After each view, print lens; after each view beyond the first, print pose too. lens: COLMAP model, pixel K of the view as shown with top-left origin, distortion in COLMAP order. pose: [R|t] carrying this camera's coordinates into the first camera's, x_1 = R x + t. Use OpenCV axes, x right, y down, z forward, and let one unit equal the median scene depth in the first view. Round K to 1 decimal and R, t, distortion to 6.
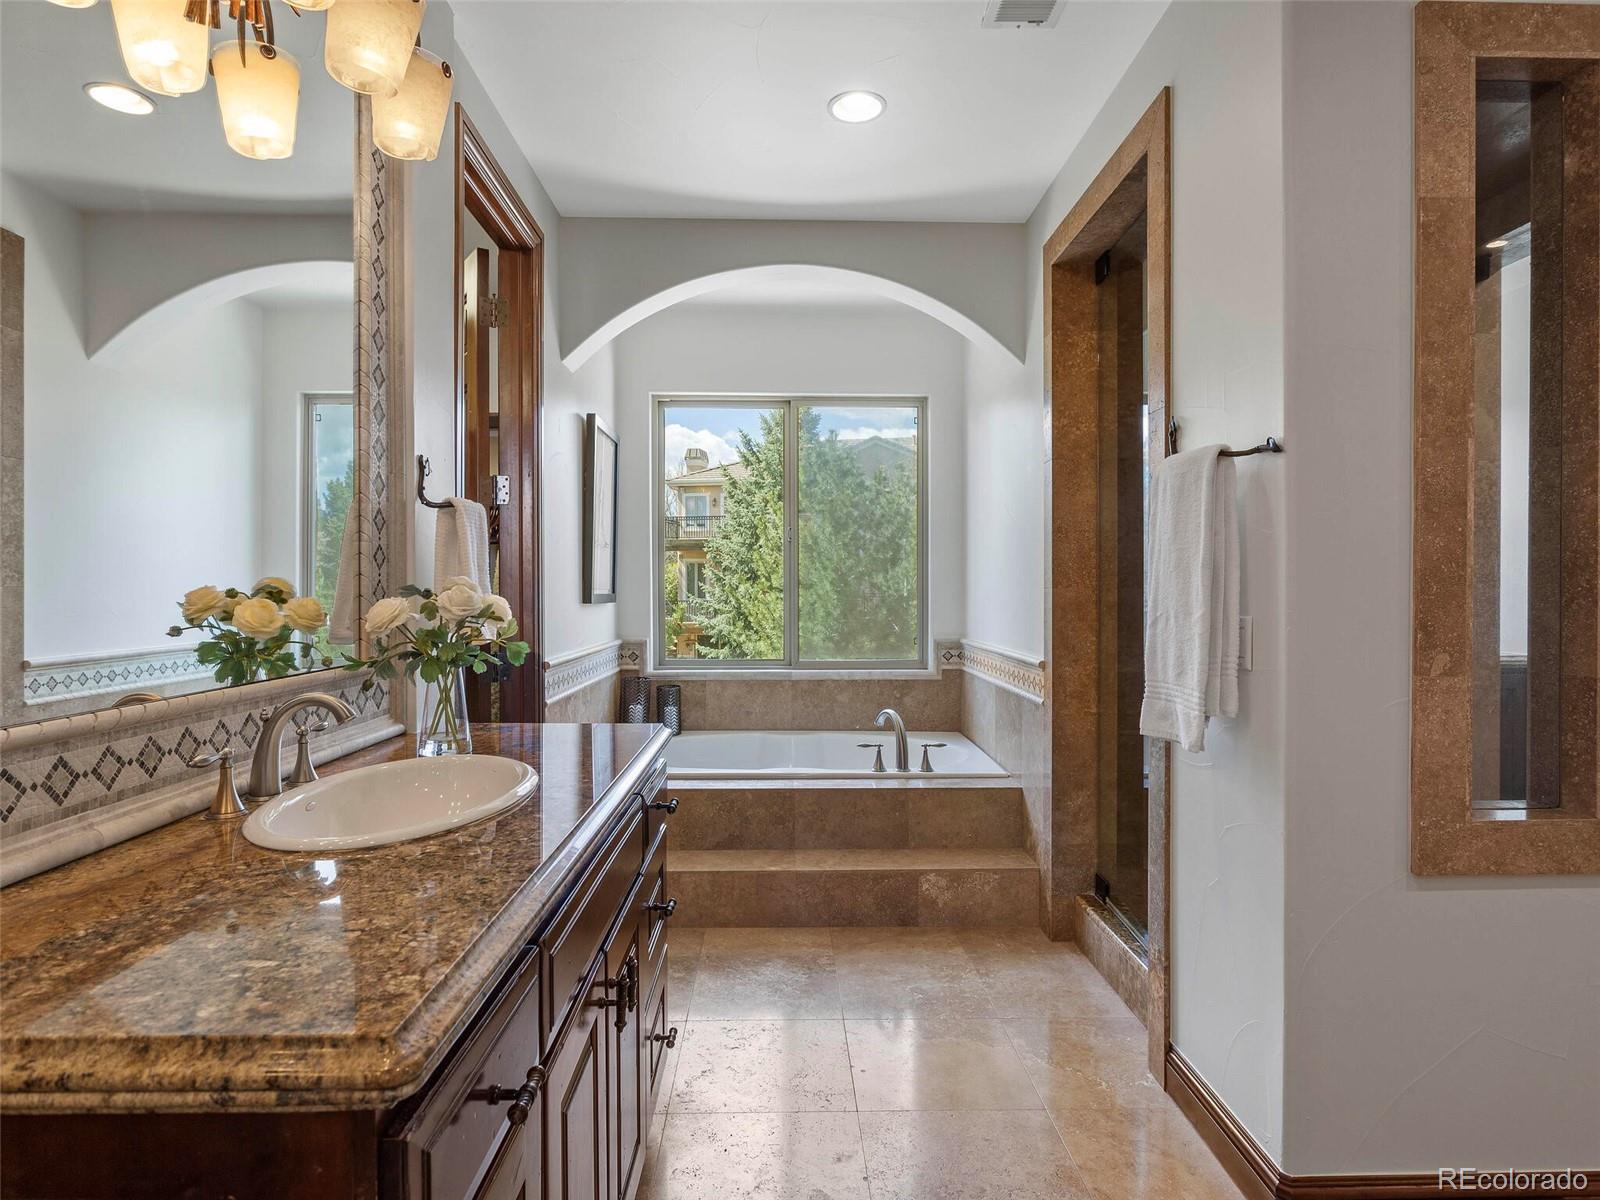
lens RADIAL K [[860.1, 0, 800.0], [0, 860.1, 600.0], [0, 0, 1]] dist [0.001533, -0.010464]
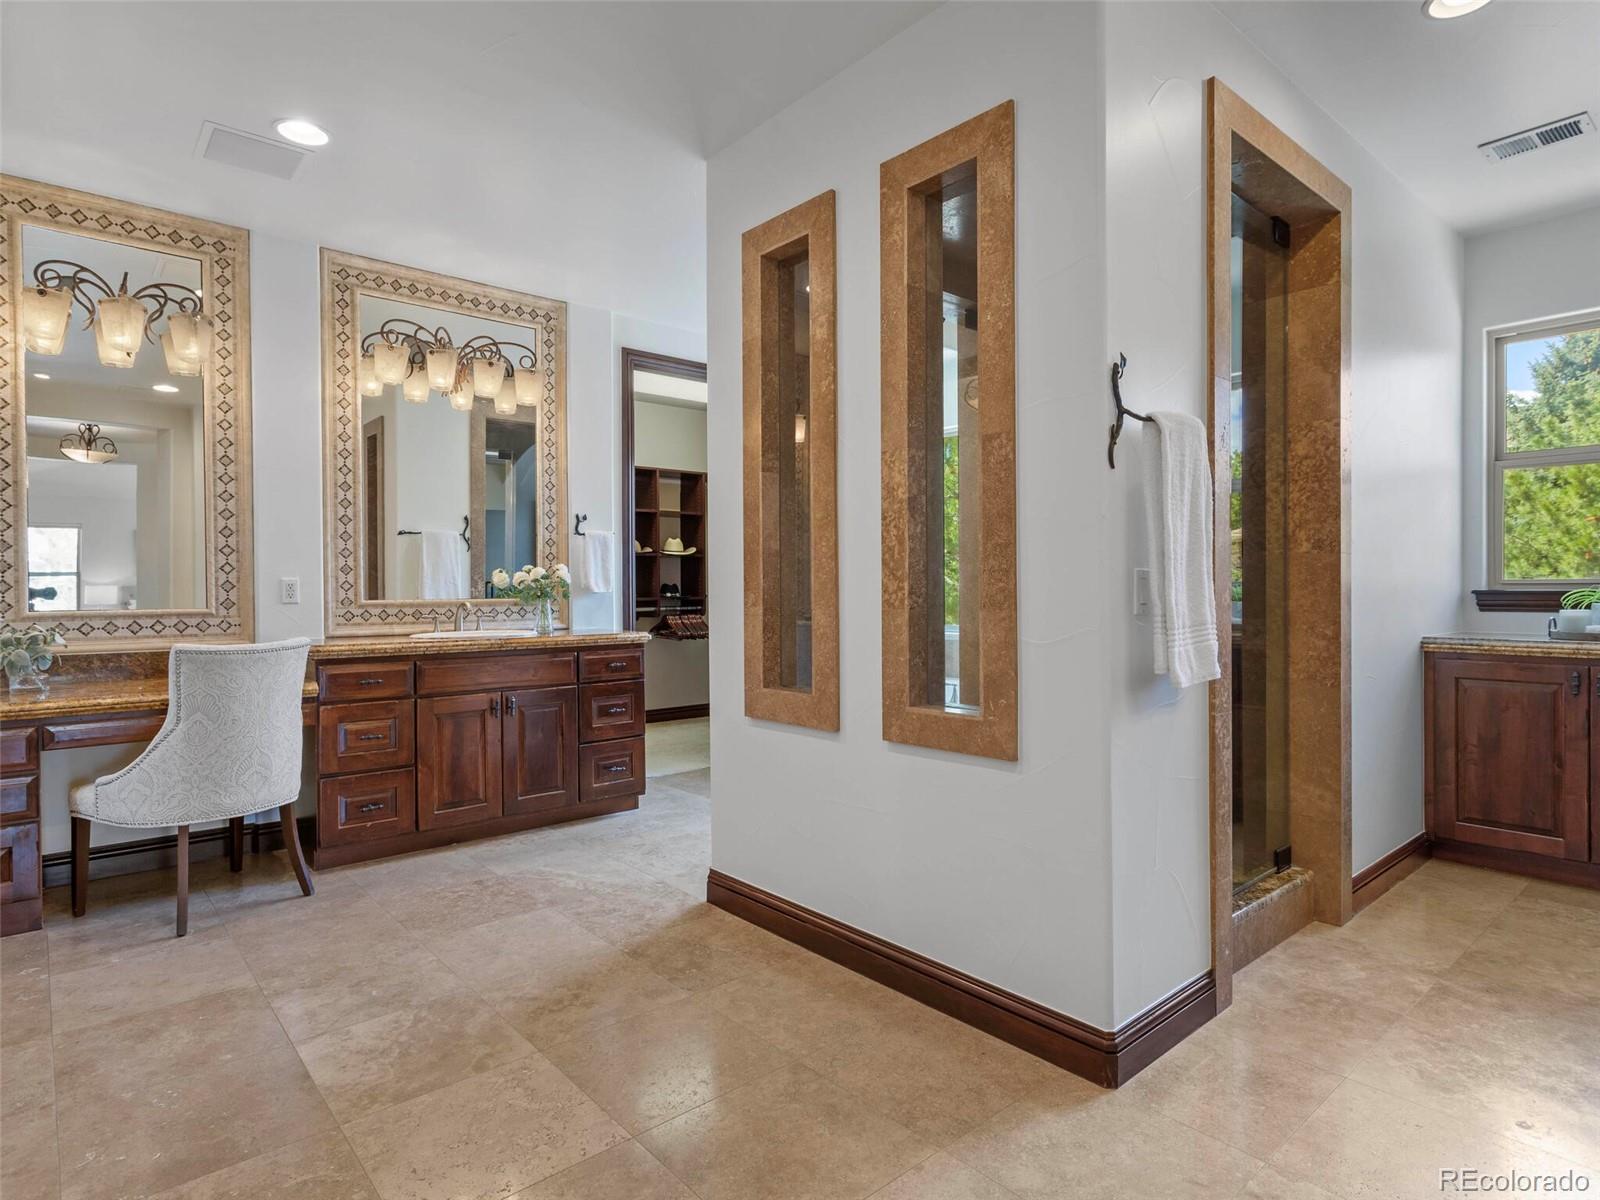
lens RADIAL K [[890.7, 0, 793.1], [0, 890.7, 602.2], [0, 0, 1]] dist [-0.055578, 0.002126]
pose [[0.649311, 0.013637, -0.760401, 2.208510], [-0.003033, 0.999878, 0.015342, 0.050363], [0.760517, -0.007655, 0.649272, -0.138947]]
